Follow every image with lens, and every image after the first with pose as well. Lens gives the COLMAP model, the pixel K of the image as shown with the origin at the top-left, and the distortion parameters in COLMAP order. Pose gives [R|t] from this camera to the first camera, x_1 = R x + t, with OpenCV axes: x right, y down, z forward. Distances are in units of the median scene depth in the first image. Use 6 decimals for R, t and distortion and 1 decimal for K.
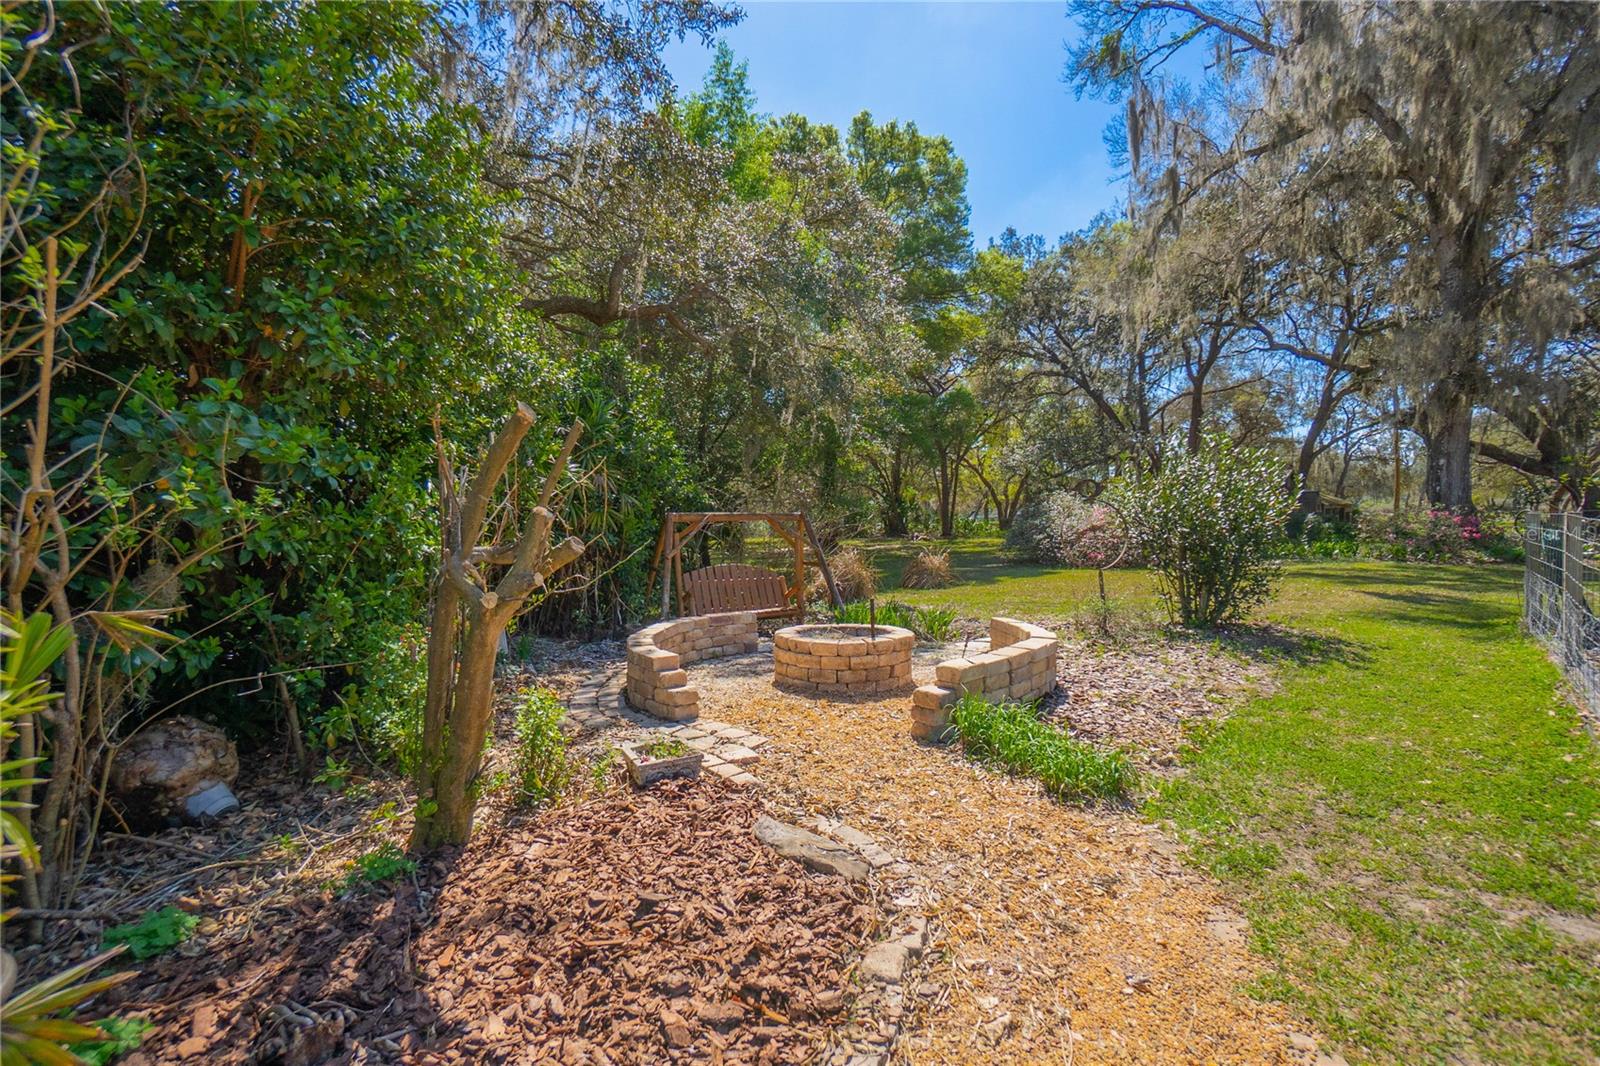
lens RADIAL K [[720.0, 0, 799.8], [0, 720.0, 524.3], [0, 0, 1]] dist [-0.036902, 0.004617]
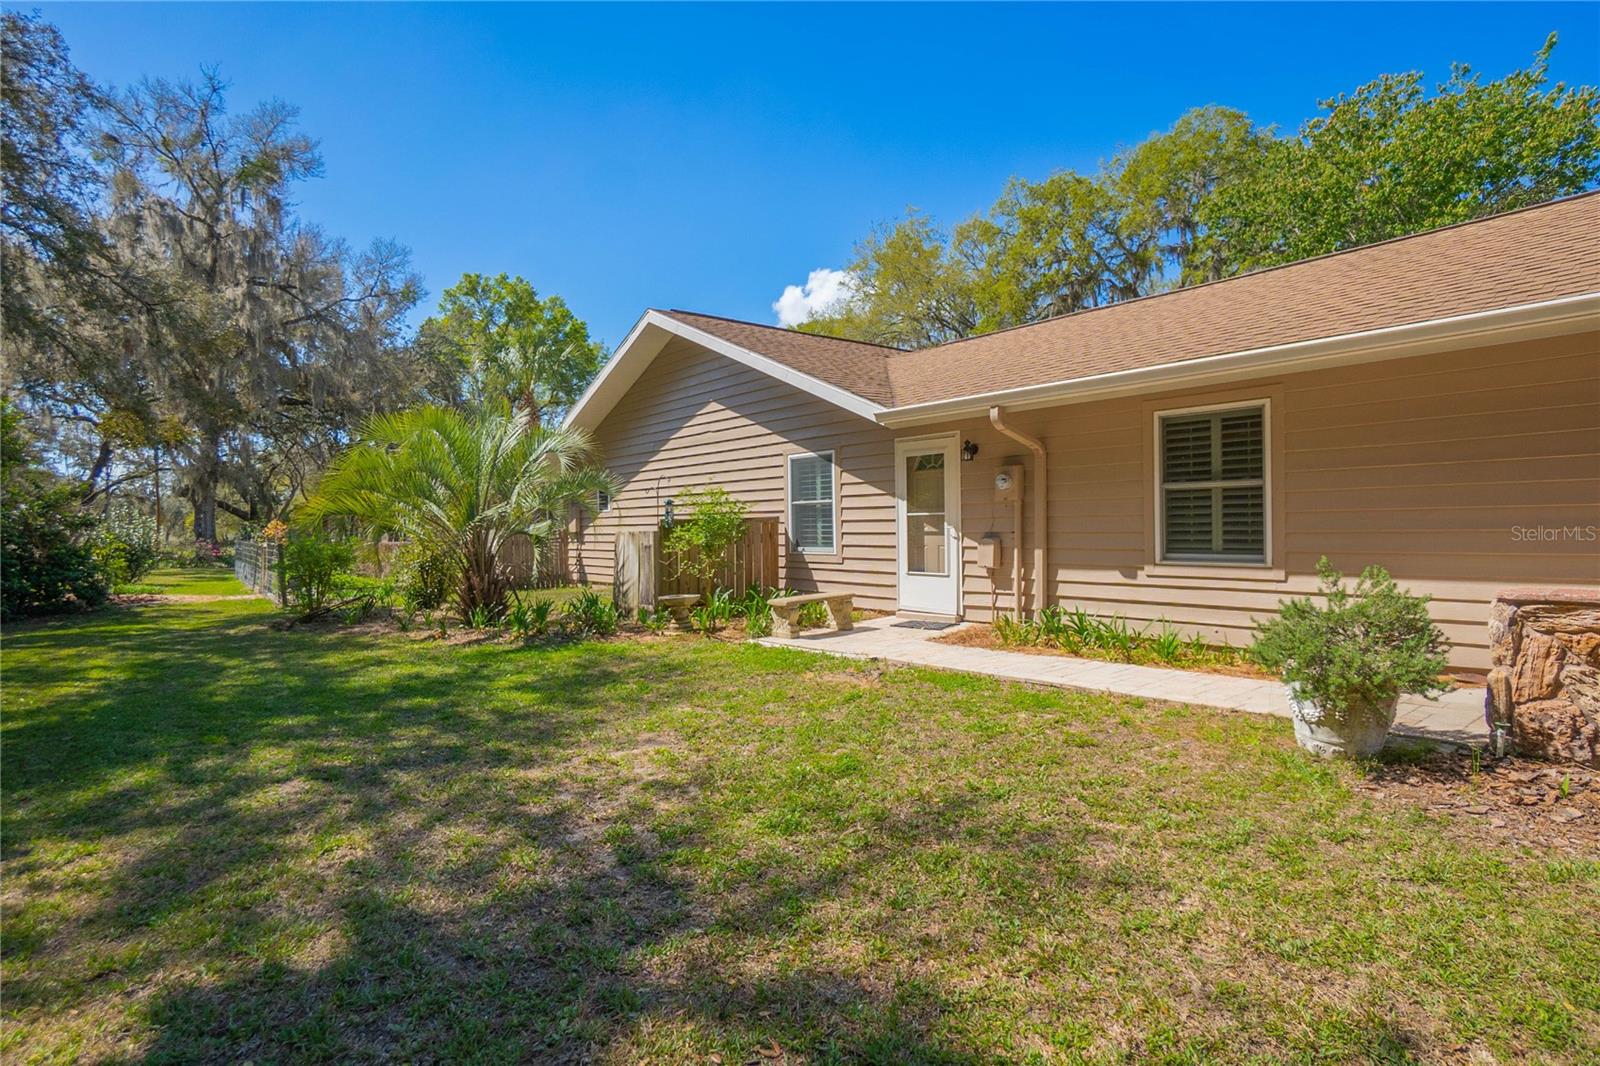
lens RADIAL K [[863.5, 0, 804.0], [0, 863.5, 530.3], [0, 0, 1]] dist [-0.027283, 0.012292]
pose [[0.195457, 0.001185, 0.980712, -1.014125], [0.034859, 0.999359, -0.008155, 0.024508], [-0.980093, 0.035780, 0.195290, -1.031398]]
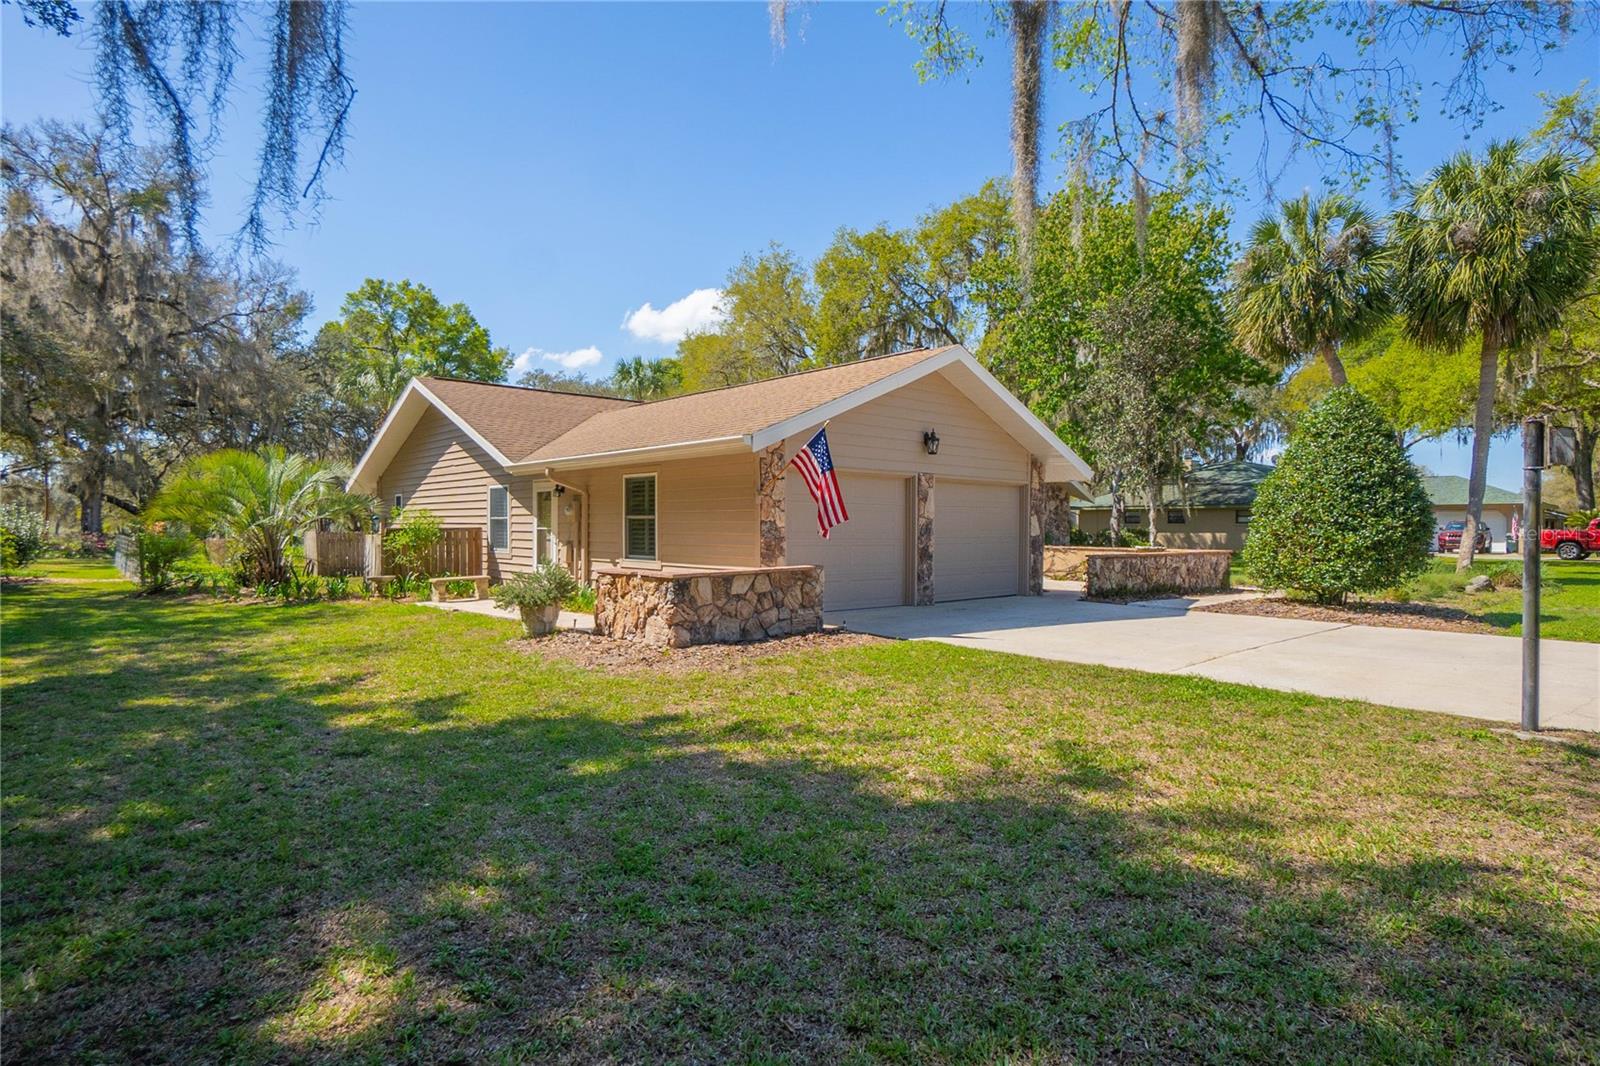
lens RADIAL K [[863.5, 0, 798.7], [0, 863.5, 532.4], [0, 0, 1]] dist [-0.027283, 0.012292]
pose [[0.121795, 0.005989, 0.992537, -1.295039], [0.016438, 0.999832, -0.008050, 0.027758], [-0.992419, 0.017295, 0.121677, -1.356570]]
